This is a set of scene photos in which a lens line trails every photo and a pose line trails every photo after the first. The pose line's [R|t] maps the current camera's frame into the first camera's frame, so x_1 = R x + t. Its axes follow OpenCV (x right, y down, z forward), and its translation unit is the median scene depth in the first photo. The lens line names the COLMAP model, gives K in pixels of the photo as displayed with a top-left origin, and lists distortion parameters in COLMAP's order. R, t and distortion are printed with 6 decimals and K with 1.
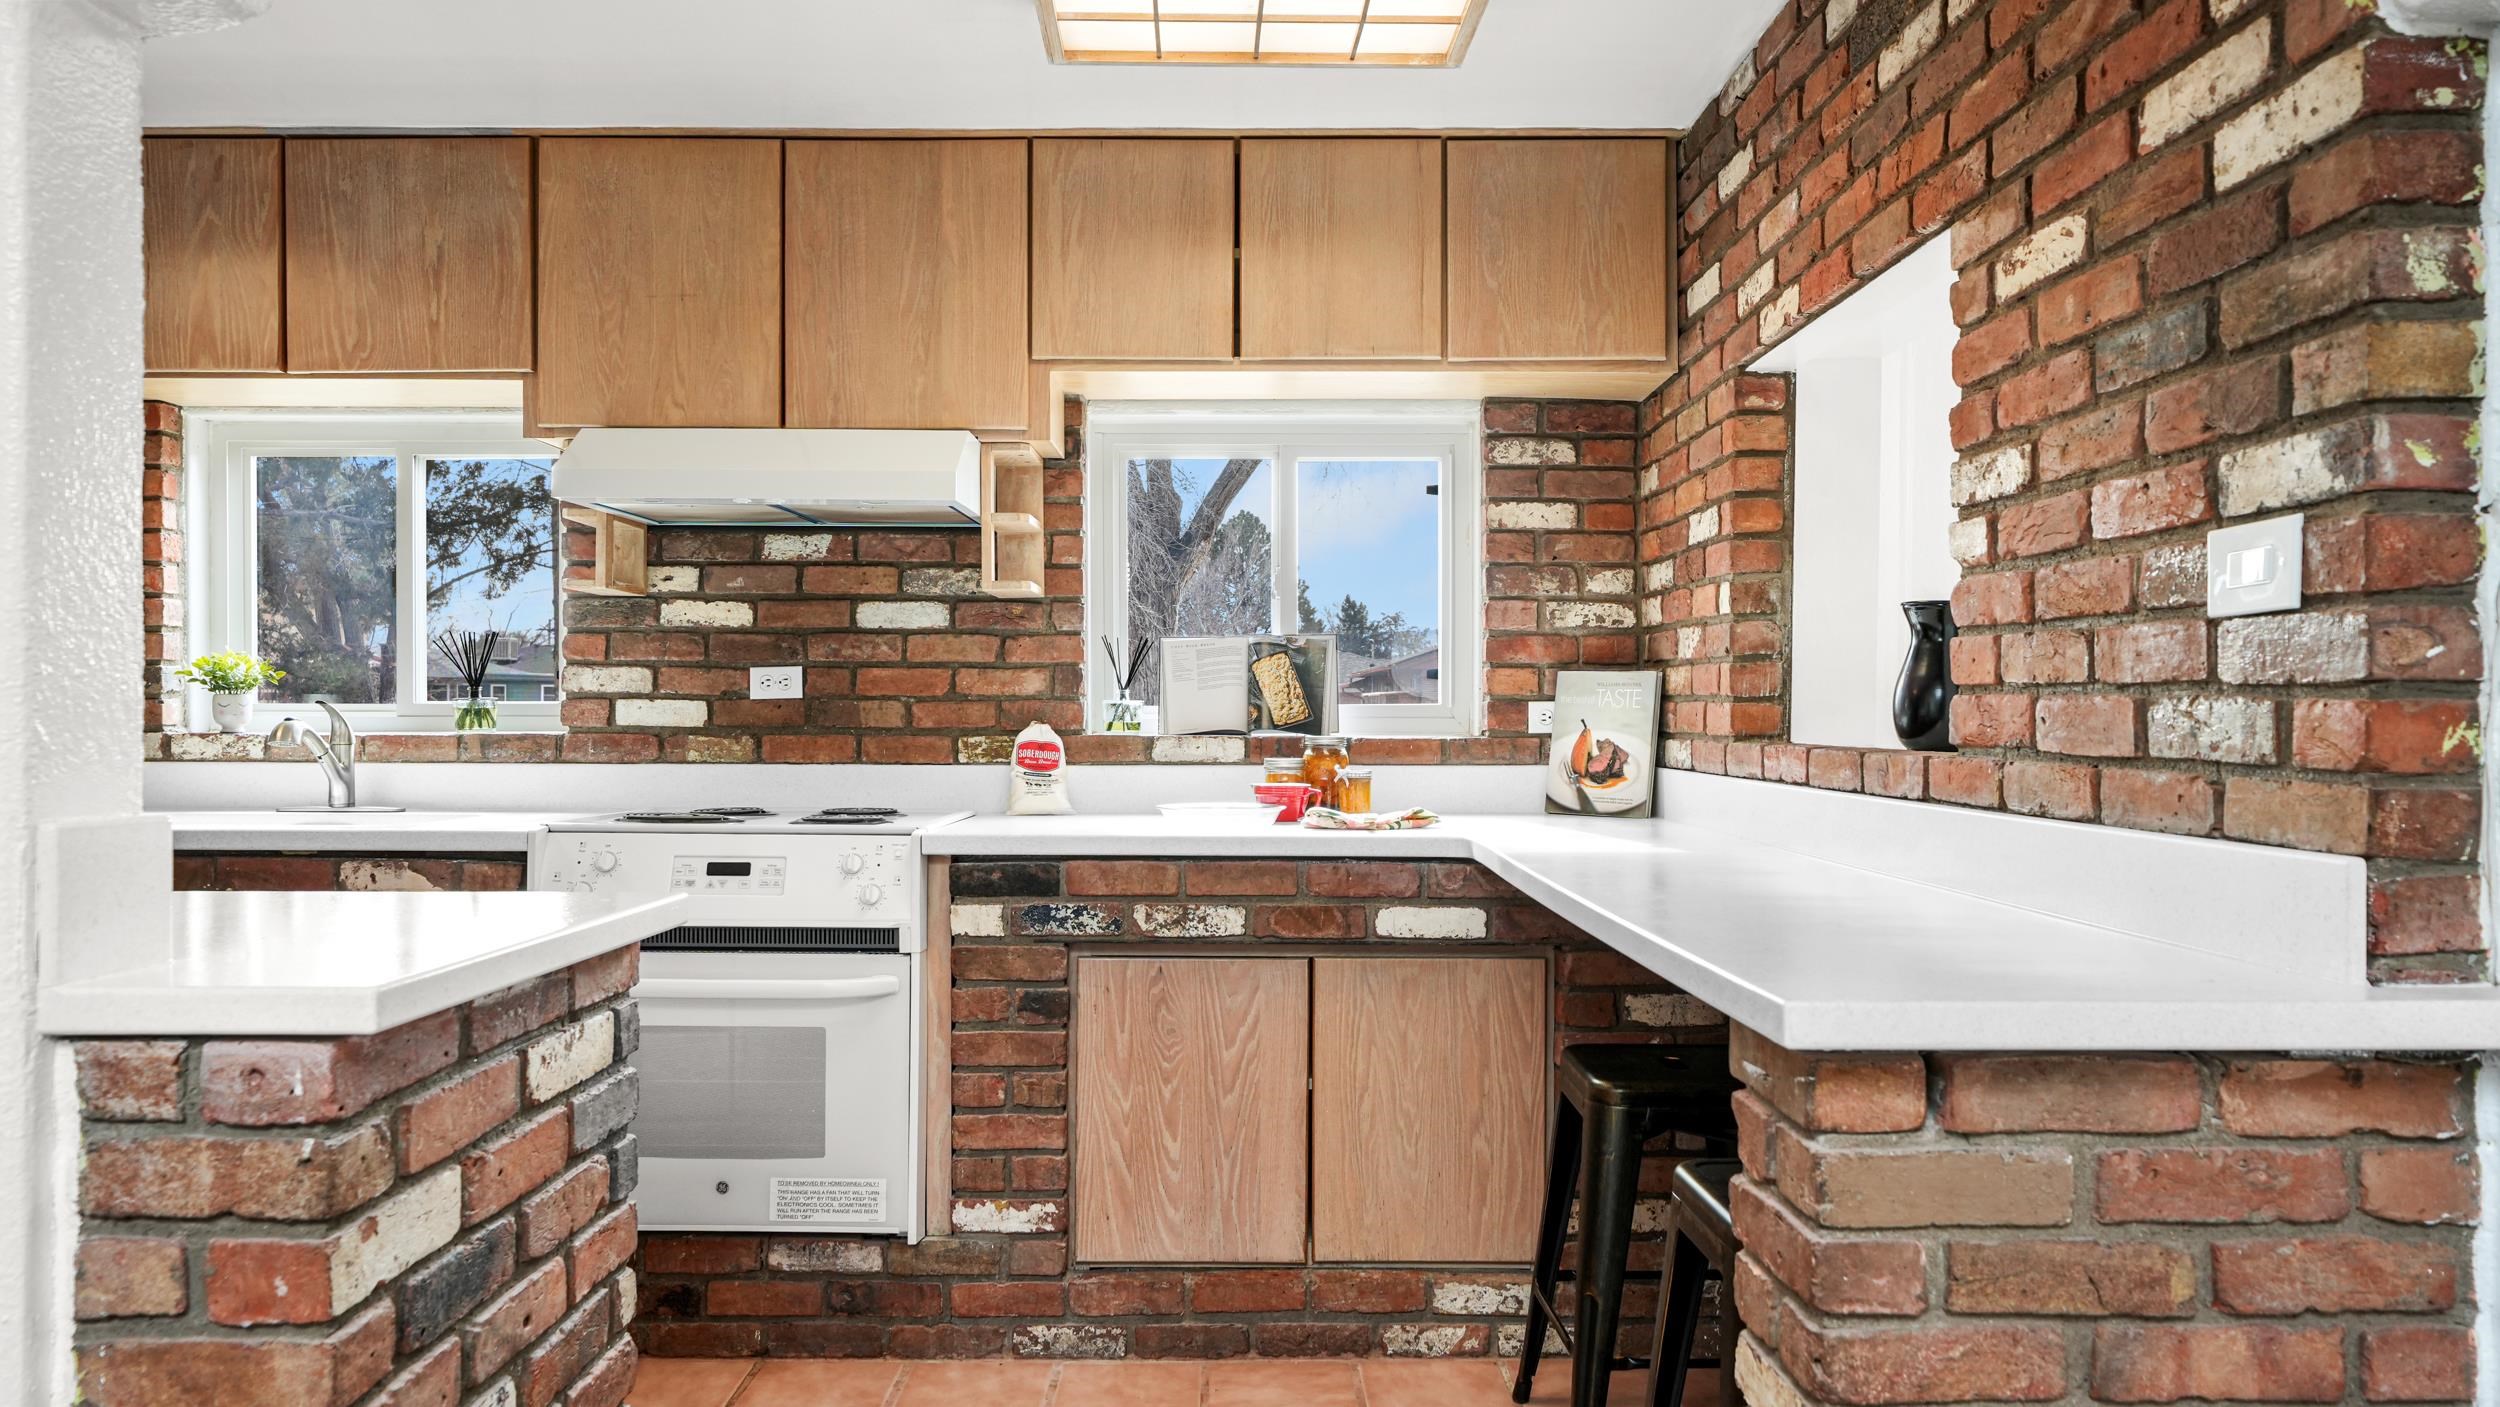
lens RADIAL K [[1643.6, 0, 1255.6], [0, 1643.6, 723.5], [0, 0, 1]] dist [-0.001362, -0.000489]
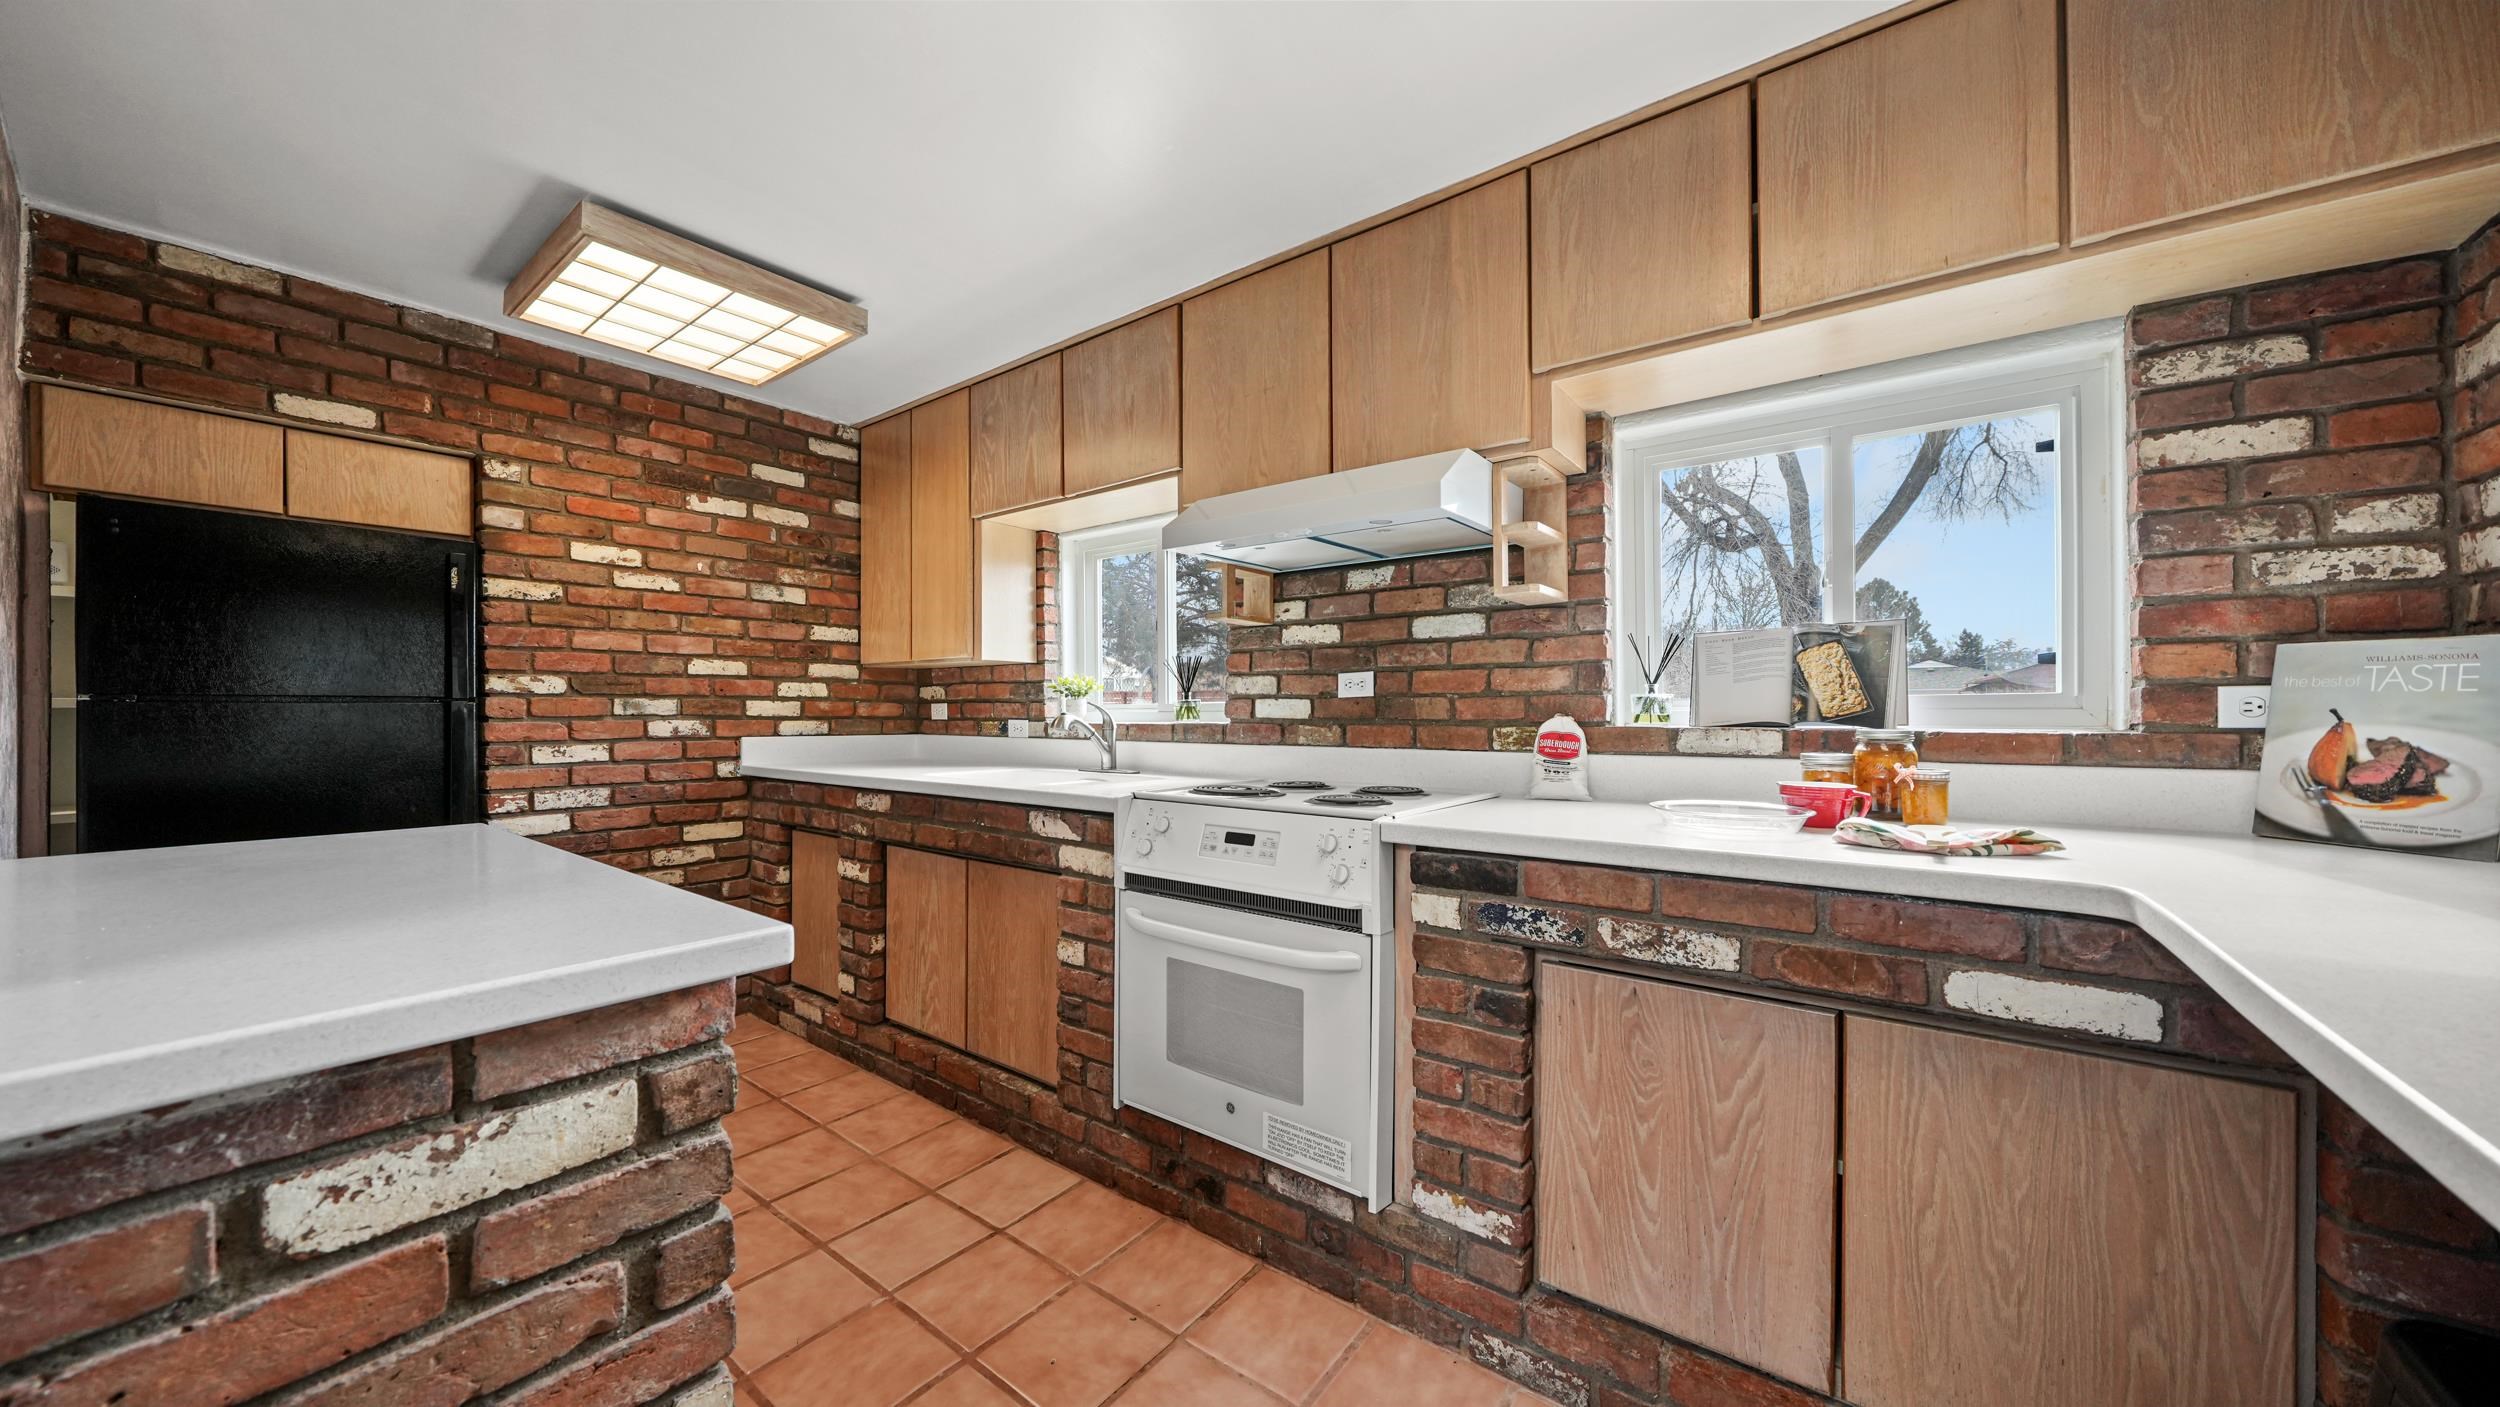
lens RADIAL K [[844.9, 0, 1245.4], [0, 844.9, 712.8], [0, 0, 1]] dist [-0.008589, 0.000988]
pose [[0.794230, -0.003518, -0.607607, 0.046027], [0.001106, 0.999990, -0.004344, 0.000205], [0.607616, 0.002778, 0.794226, 0.443424]]
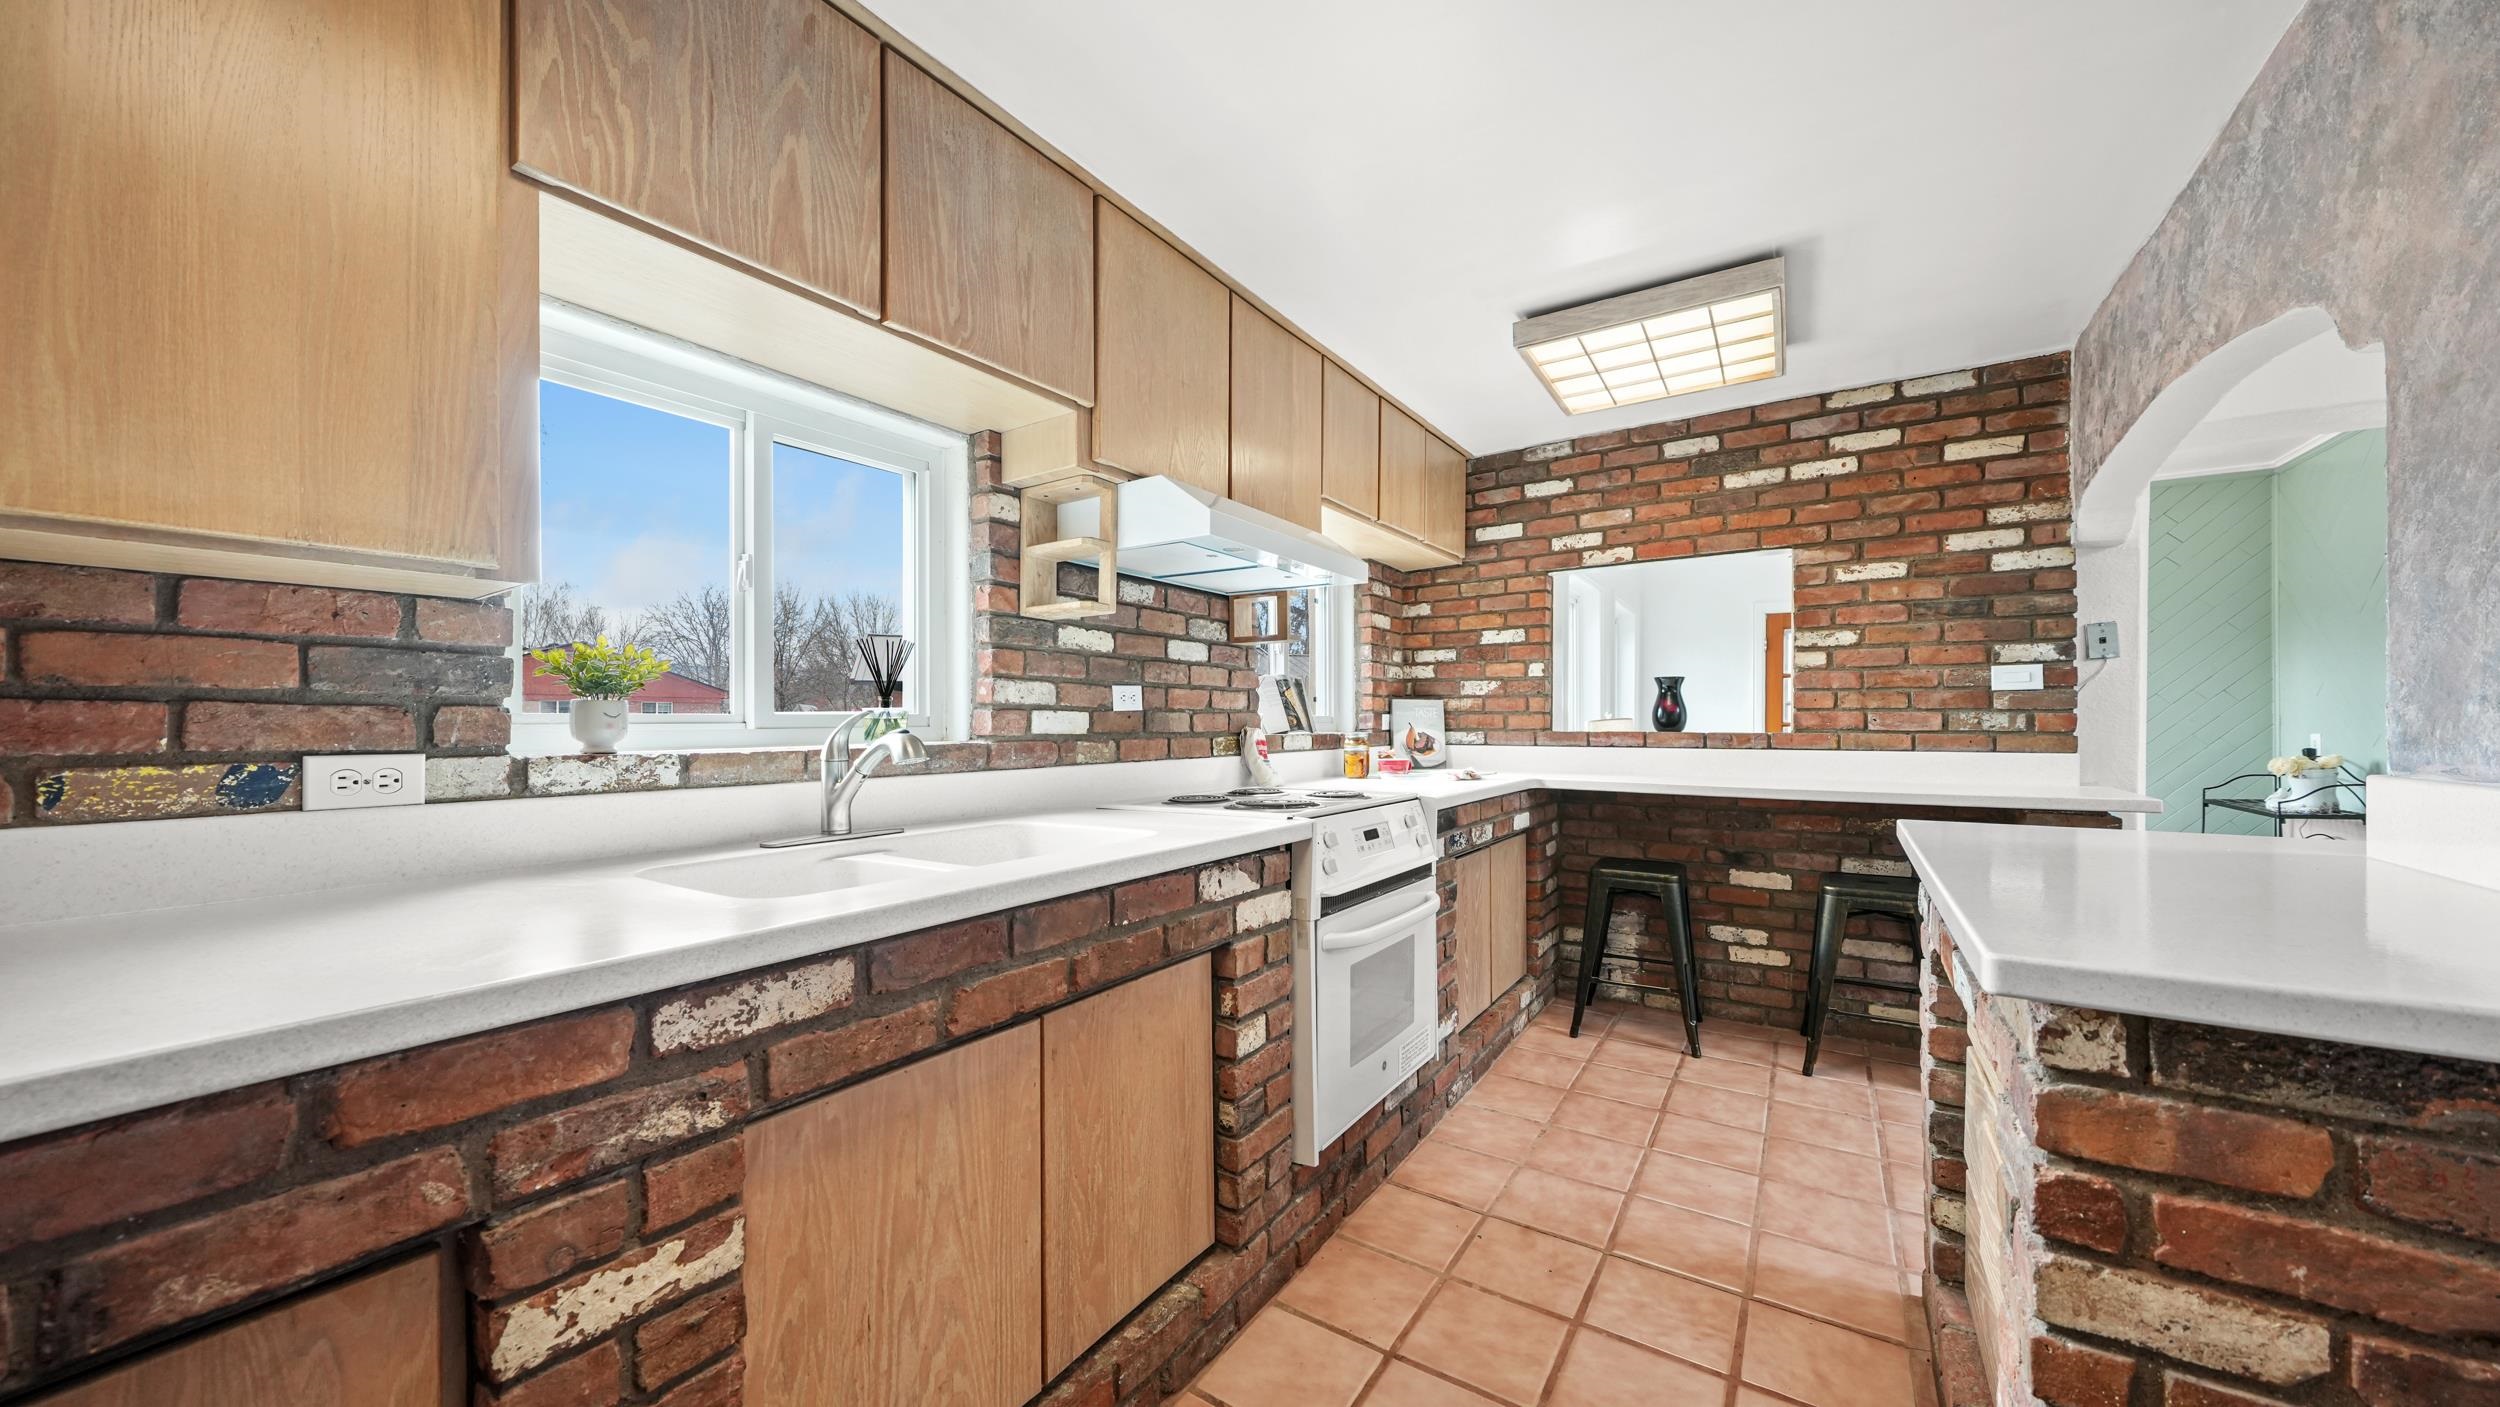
lens RADIAL K [[844.9, 0, 1260.2], [0, 844.9, 724.3], [0, 0, 1]] dist [-0.008589, 0.000988]
pose [[0.561066, -0.008112, 0.827731, -0.818672], [0.010634, 0.999940, 0.002591, -0.005471], [-0.827703, 0.007348, 0.561119, 0.582827]]
